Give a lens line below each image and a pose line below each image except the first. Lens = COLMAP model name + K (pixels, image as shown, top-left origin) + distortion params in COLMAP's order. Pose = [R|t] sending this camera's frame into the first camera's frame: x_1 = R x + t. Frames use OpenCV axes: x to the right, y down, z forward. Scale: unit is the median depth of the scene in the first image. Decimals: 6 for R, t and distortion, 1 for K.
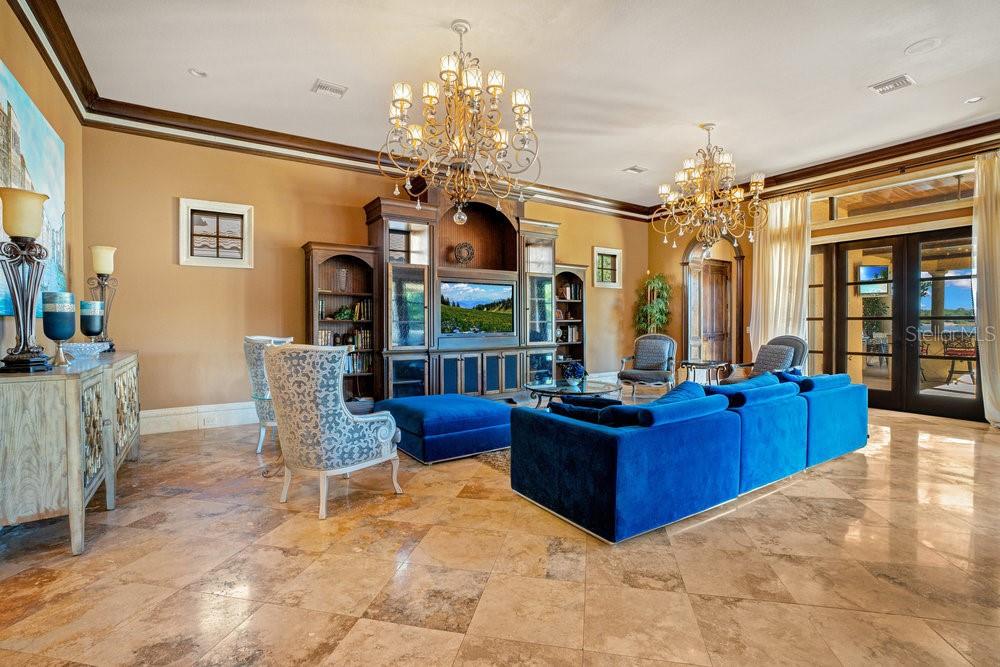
lens RADIAL K [[466.6, 0, 496.7], [0, 466.6, 331.6], [0, 0, 1]] dist [-0.053130, 0.026991]
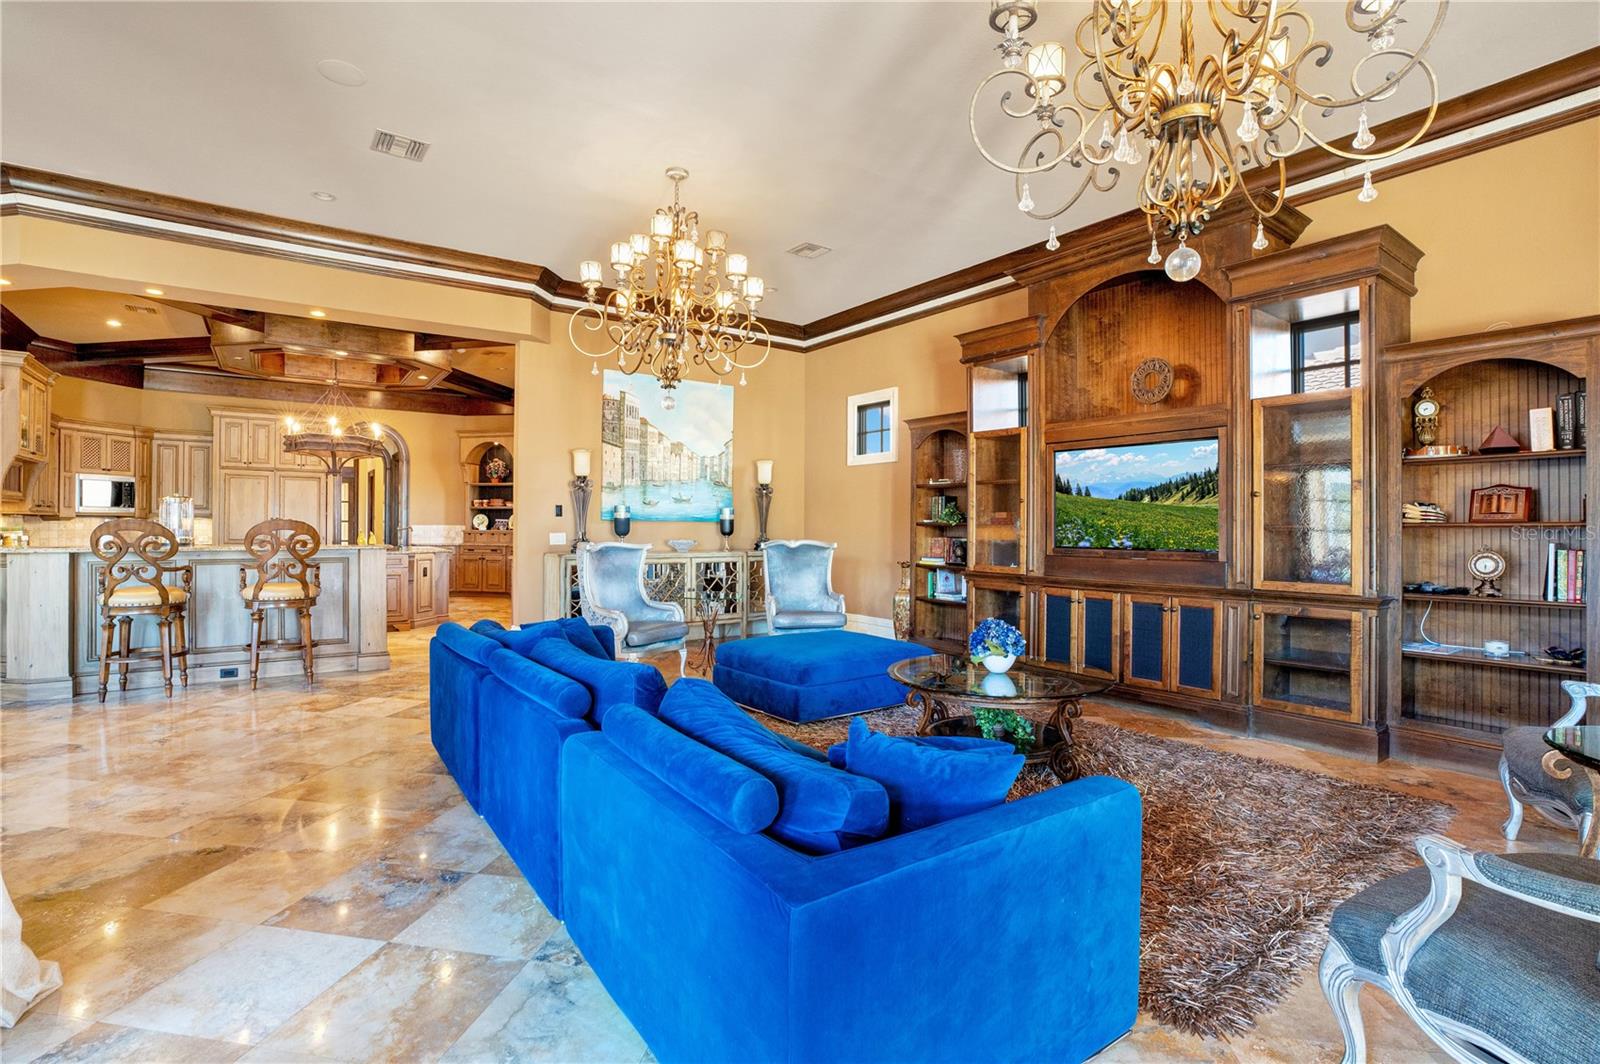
lens RADIAL K [[760.6, 0, 798.3], [0, 760.6, 519.0], [0, 0, 1]] dist [-0.075733, 0.028931]
pose [[0.032739, -0.004418, -0.999454, 0.725987], [-0.027393, 0.999611, -0.005316, -0.015743], [0.999088, 0.027552, 0.032606, 0.659087]]
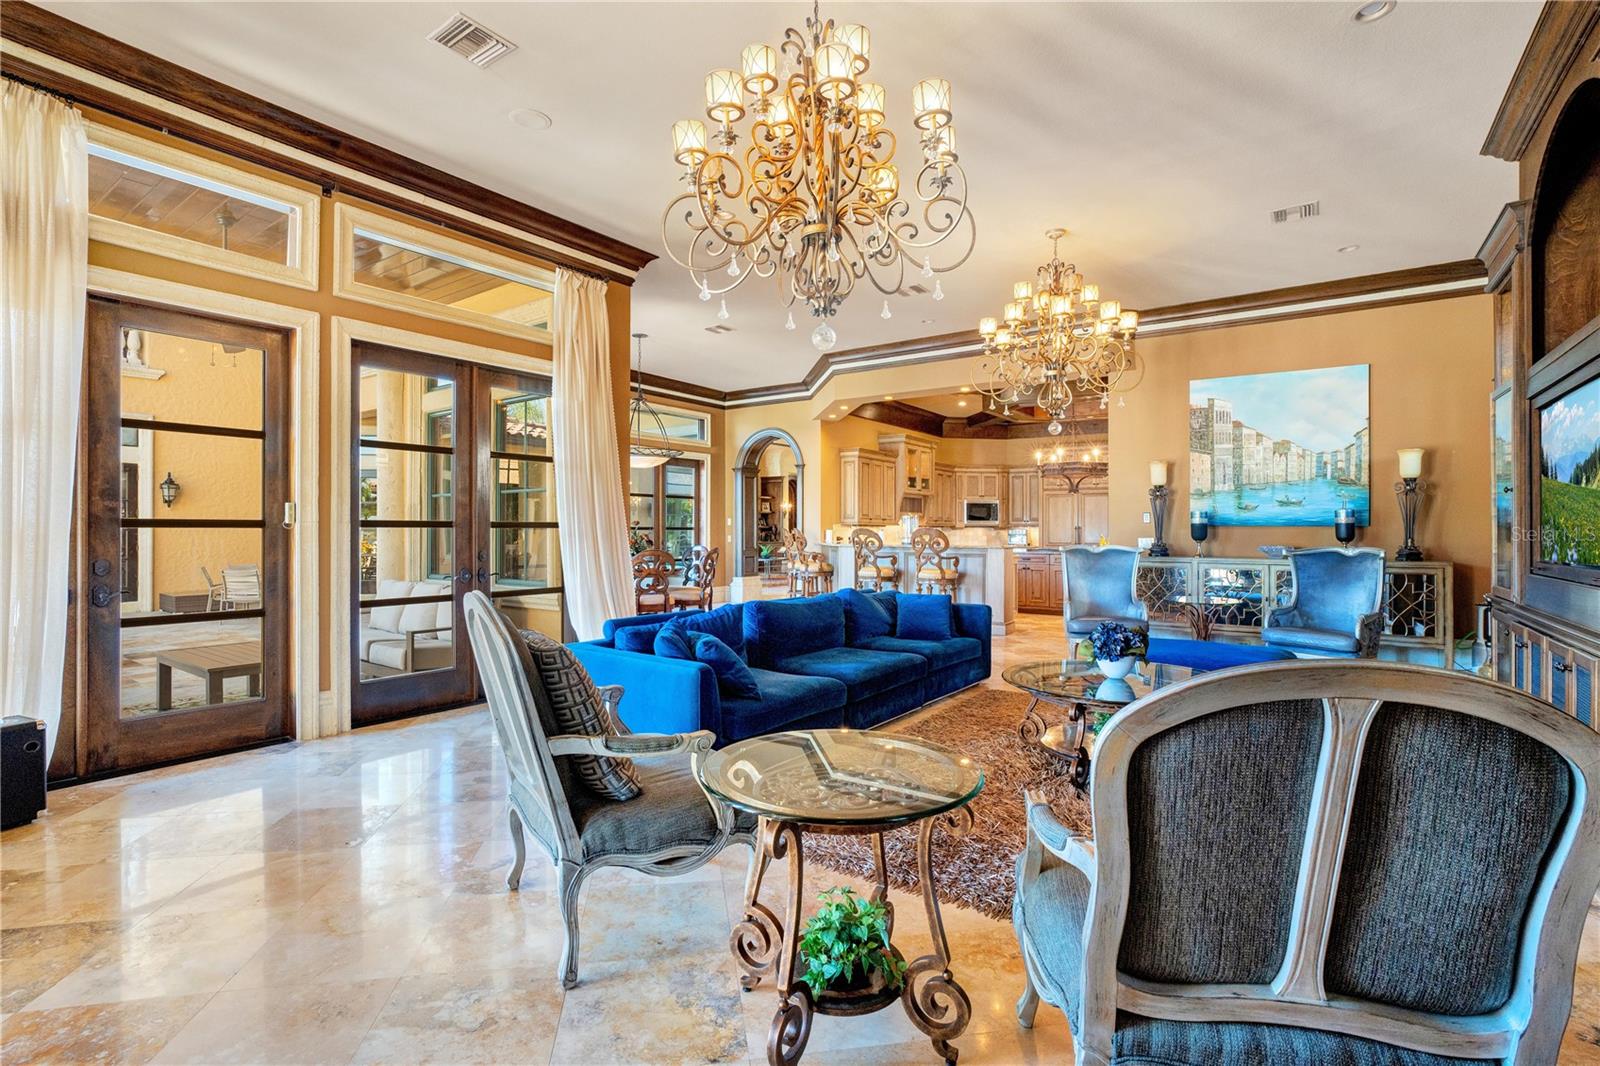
lens RADIAL K [[746.6, 0, 794.7], [0, 746.6, 530.0], [0, 0, 1]] dist [-0.053130, 0.026991]
pose [[-0.933275, 0.004789, -0.359131, 0.571290], [-0.003174, 0.999762, 0.021580, -0.028646], [0.359149, 0.021279, -0.933038, 1.289135]]
